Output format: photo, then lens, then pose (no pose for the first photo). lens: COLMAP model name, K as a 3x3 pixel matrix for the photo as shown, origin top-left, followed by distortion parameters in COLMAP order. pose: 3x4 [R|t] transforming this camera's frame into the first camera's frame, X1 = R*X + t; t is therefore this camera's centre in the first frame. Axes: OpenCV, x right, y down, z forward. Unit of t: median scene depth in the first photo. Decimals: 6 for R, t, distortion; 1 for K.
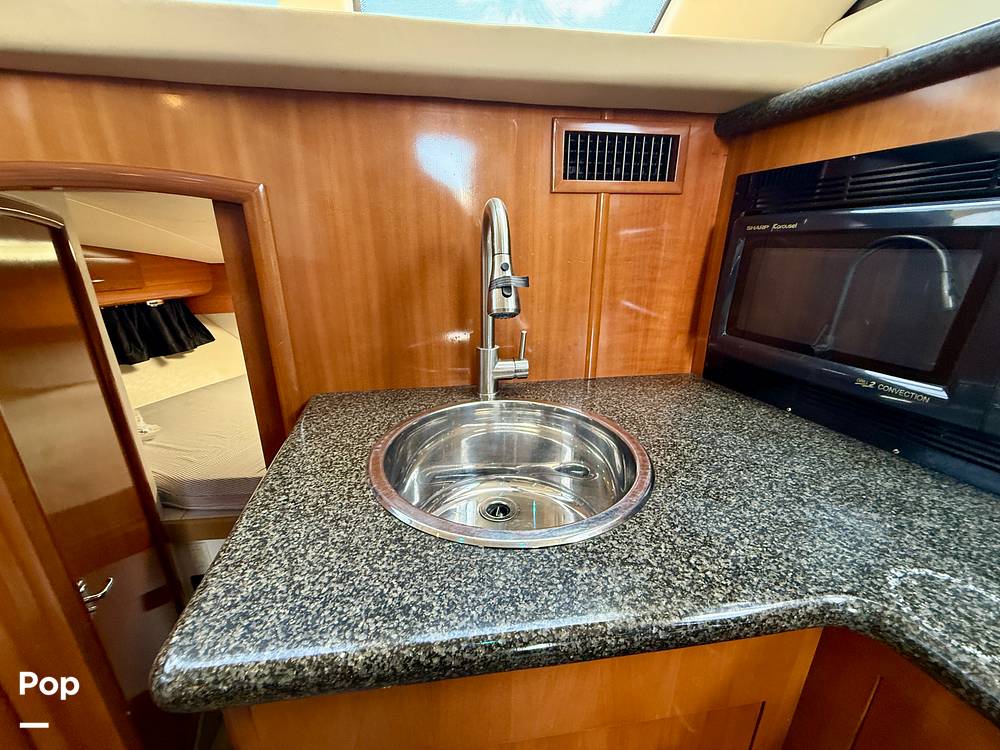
lens RADIAL K [[397.9, 0, 500.9], [0, 397.9, 374.0], [0, 0, 1]] dist [0.000770, -0.000235]
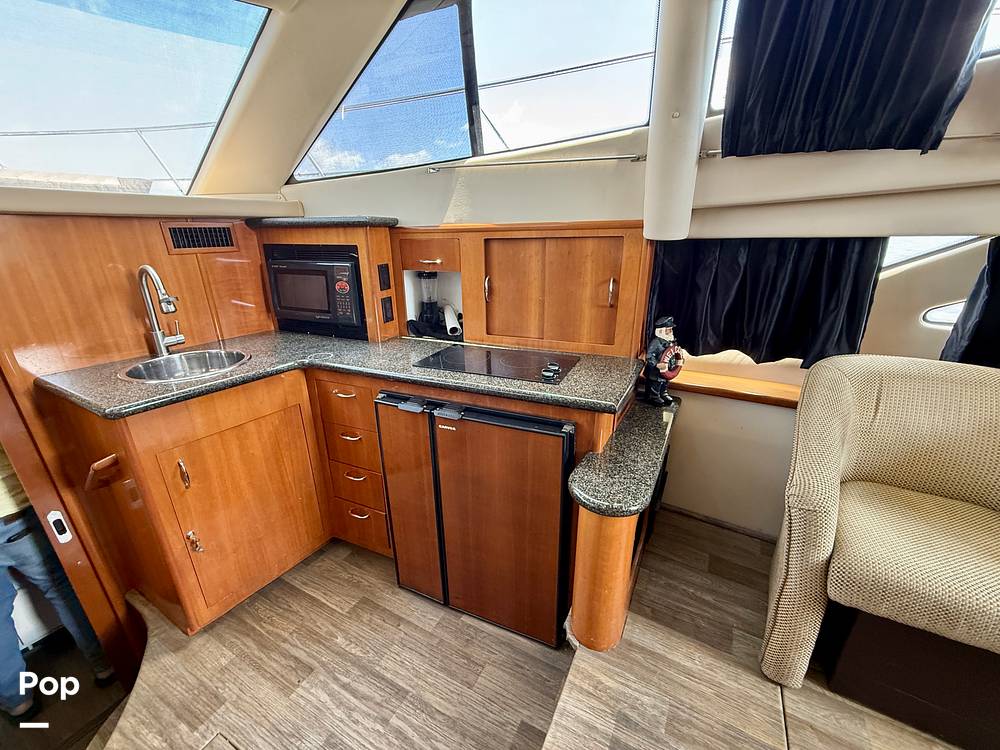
lens RADIAL K [[397.9, 0, 499.8], [0, 397.9, 376.3], [0, 0, 1]] dist [0.000770, -0.000235]
pose [[0.667884, -0.258589, 0.697898, -0.344685], [0.240100, 0.962427, 0.126829, 0.320458], [-0.704473, 0.082859, 0.704877, -1.682176]]
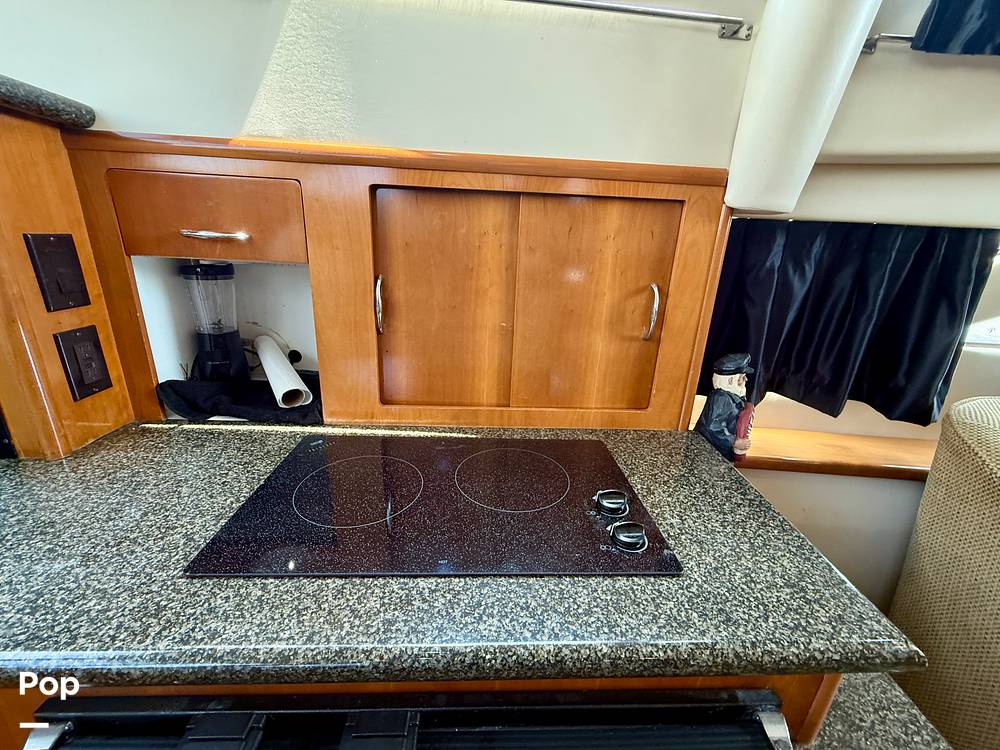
lens RADIAL K [[397.9, 0, 499.0], [0, 397.9, 374.1], [0, 0, 1]] dist [0.000770, -0.000235]
pose [[0.269187, -0.290897, 0.918105, 0.406734], [0.248744, 0.941949, 0.225520, 0.132580], [-0.930411, 0.167666, 0.325919, -0.687843]]
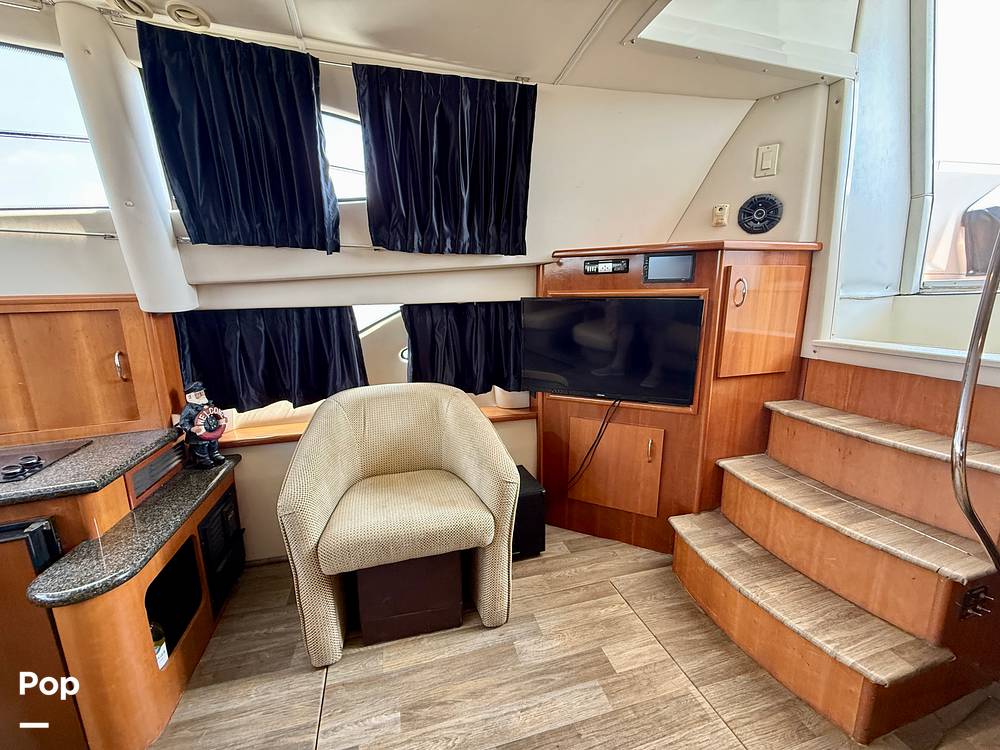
lens RADIAL K [[397.9, 0, 497.8], [0, 397.9, 375.6], [0, 0, 1]] dist [0.000770, -0.000235]
pose [[-0.041466, -0.200276, 0.978862, -0.413809], [0.325379, 0.923591, 0.202751, 0.536959], [-0.944674, 0.326908, 0.026868, -2.414483]]
